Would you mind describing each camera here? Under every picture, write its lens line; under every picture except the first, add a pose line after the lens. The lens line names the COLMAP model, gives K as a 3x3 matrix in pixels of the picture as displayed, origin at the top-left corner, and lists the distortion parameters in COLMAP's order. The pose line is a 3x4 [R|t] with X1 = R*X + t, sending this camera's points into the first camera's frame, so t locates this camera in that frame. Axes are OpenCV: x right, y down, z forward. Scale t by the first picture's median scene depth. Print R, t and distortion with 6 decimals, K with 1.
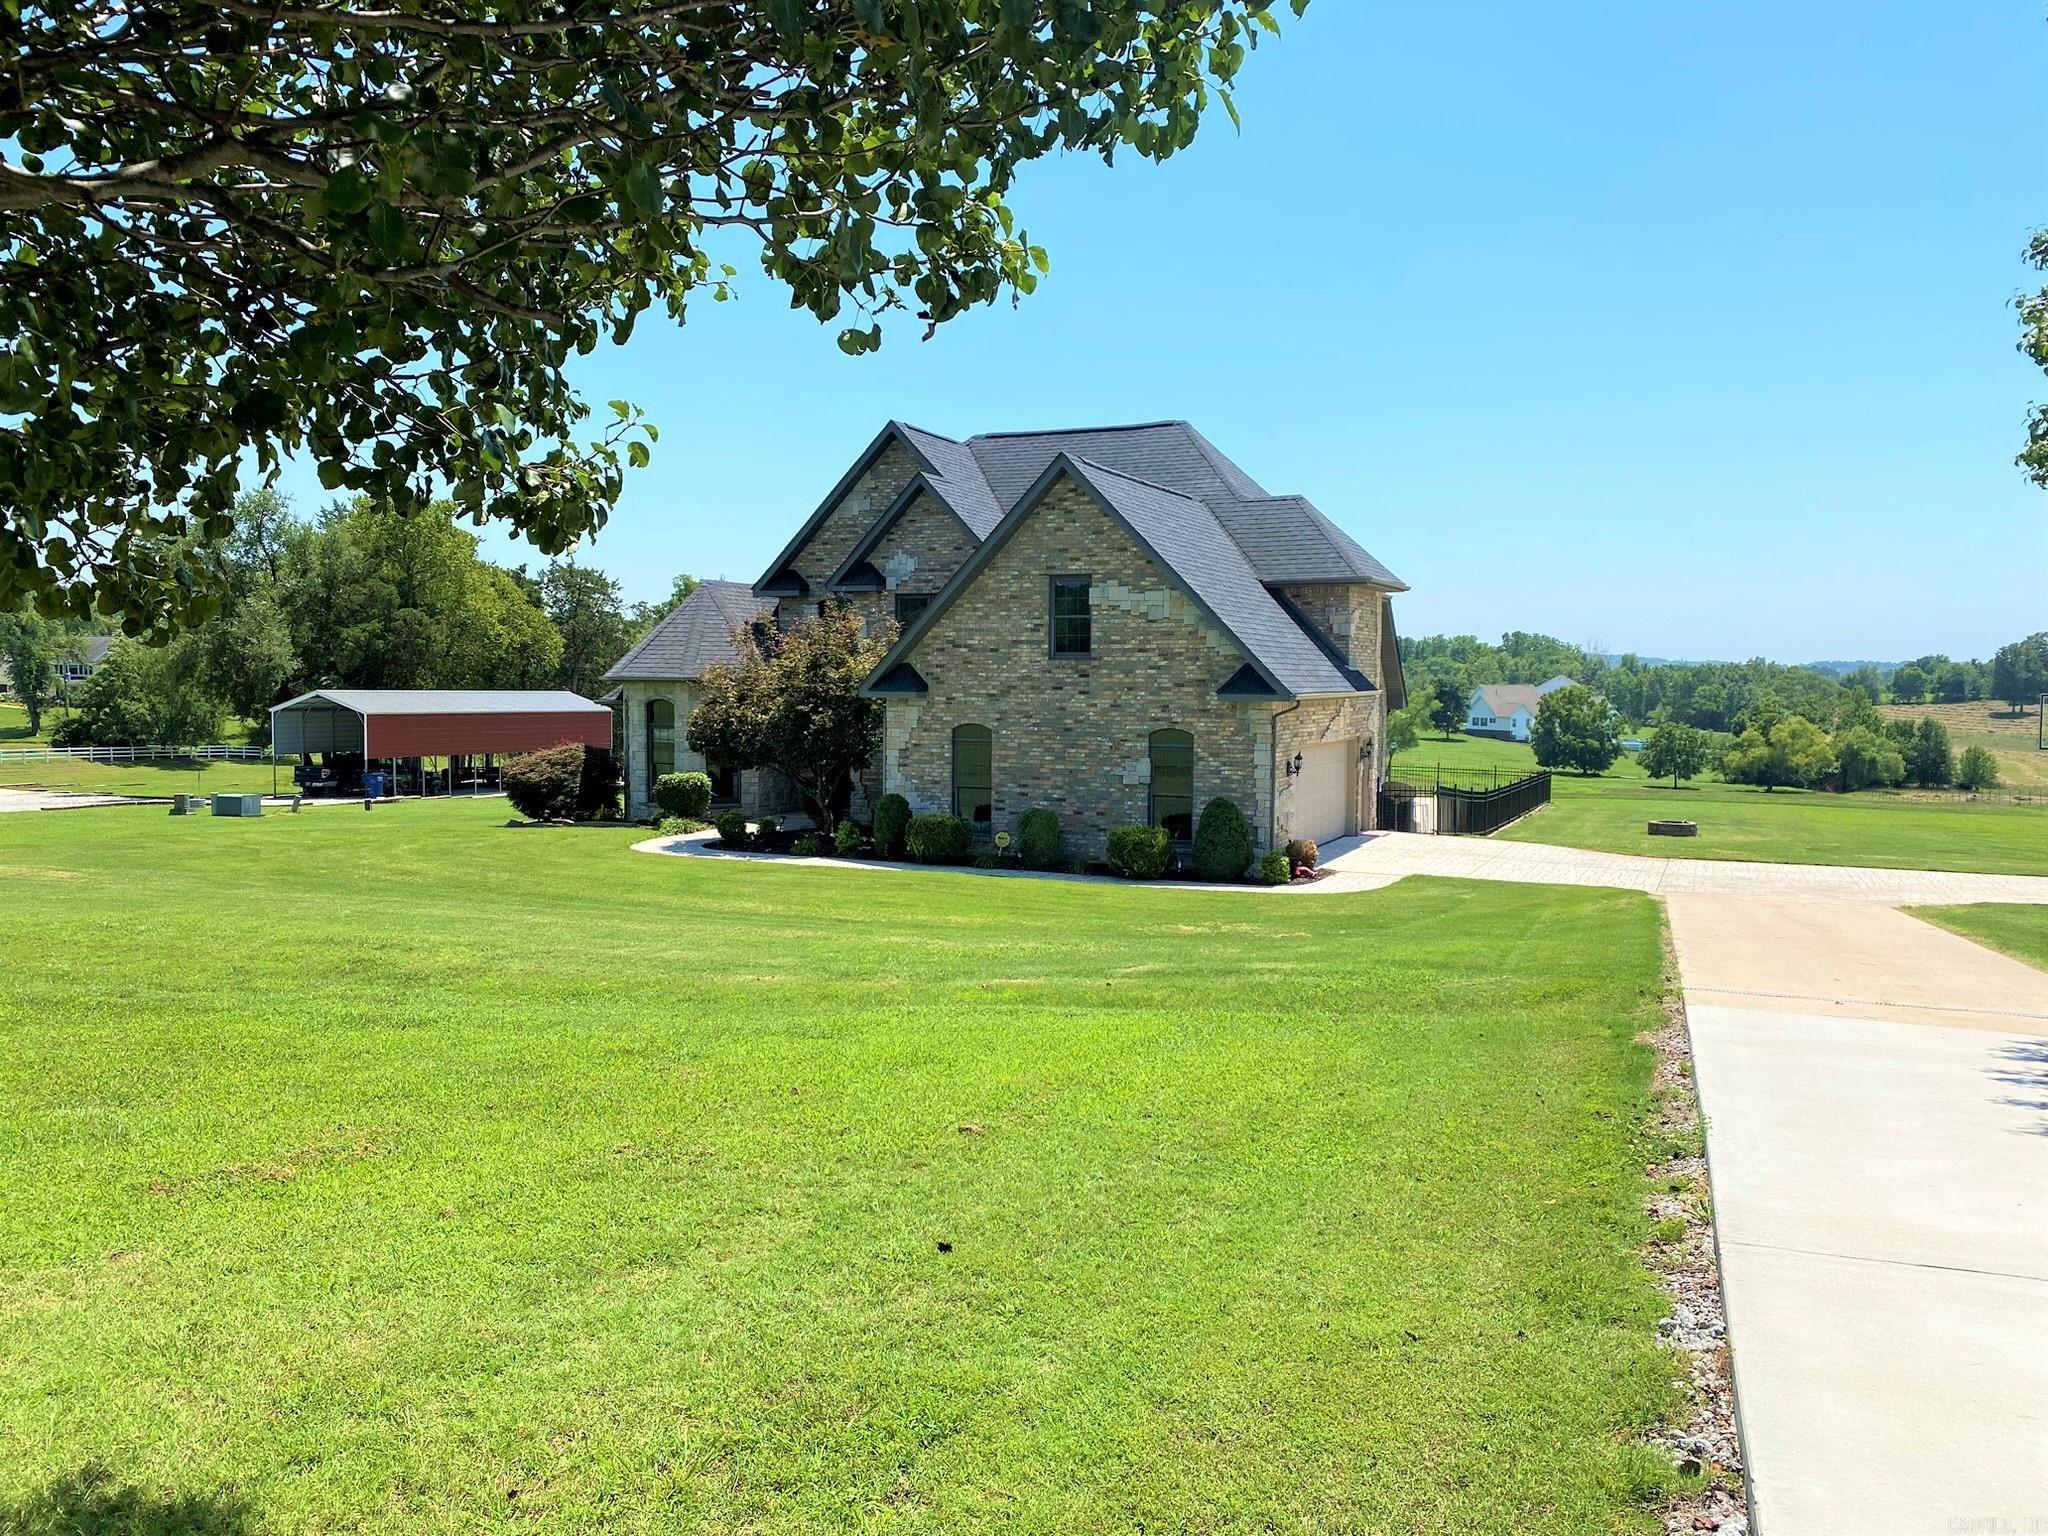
lens RADIAL K [[1569.1, 0, 1019.7], [0, 1569.1, 814.2], [0, 0, 1]] dist [0.009243, 0.001219]
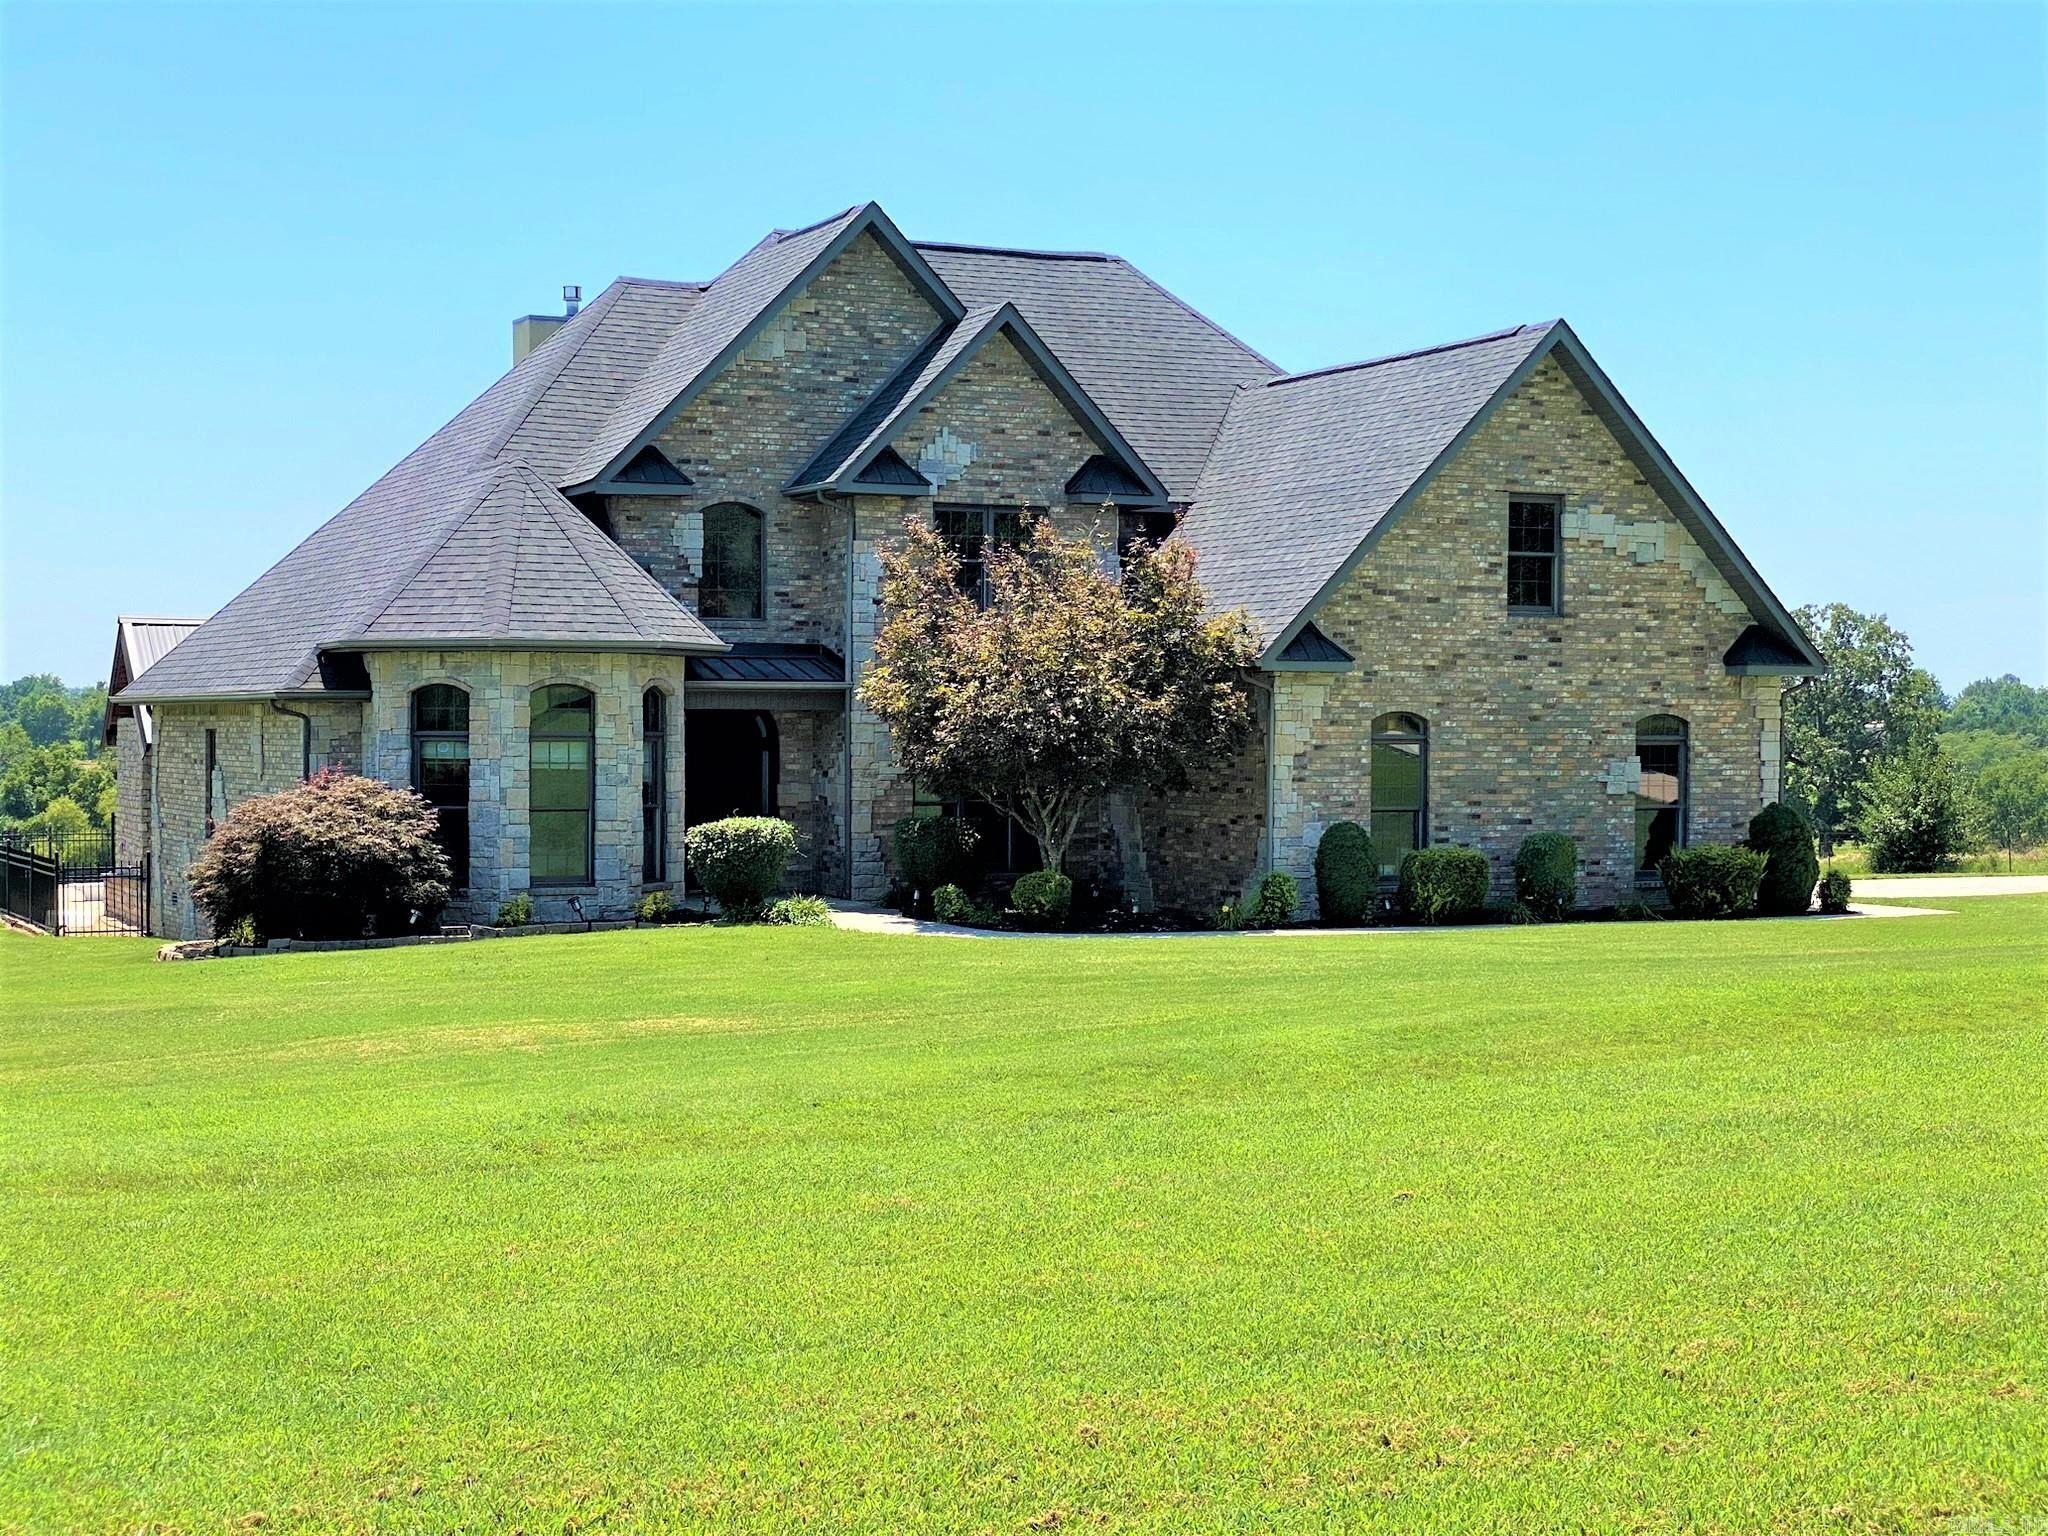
lens RADIAL K [[3072.1, 0, 1024.0], [0, 3072.1, 768.0], [0, 0, 1]] dist [0.029473, 0.079906]
pose [[0.639946, -0.015123, 0.768271, -1.121713], [0.069354, 0.996862, -0.038147, 0.003320], [-0.765284, 0.077695, 0.638987, 0.310898]]
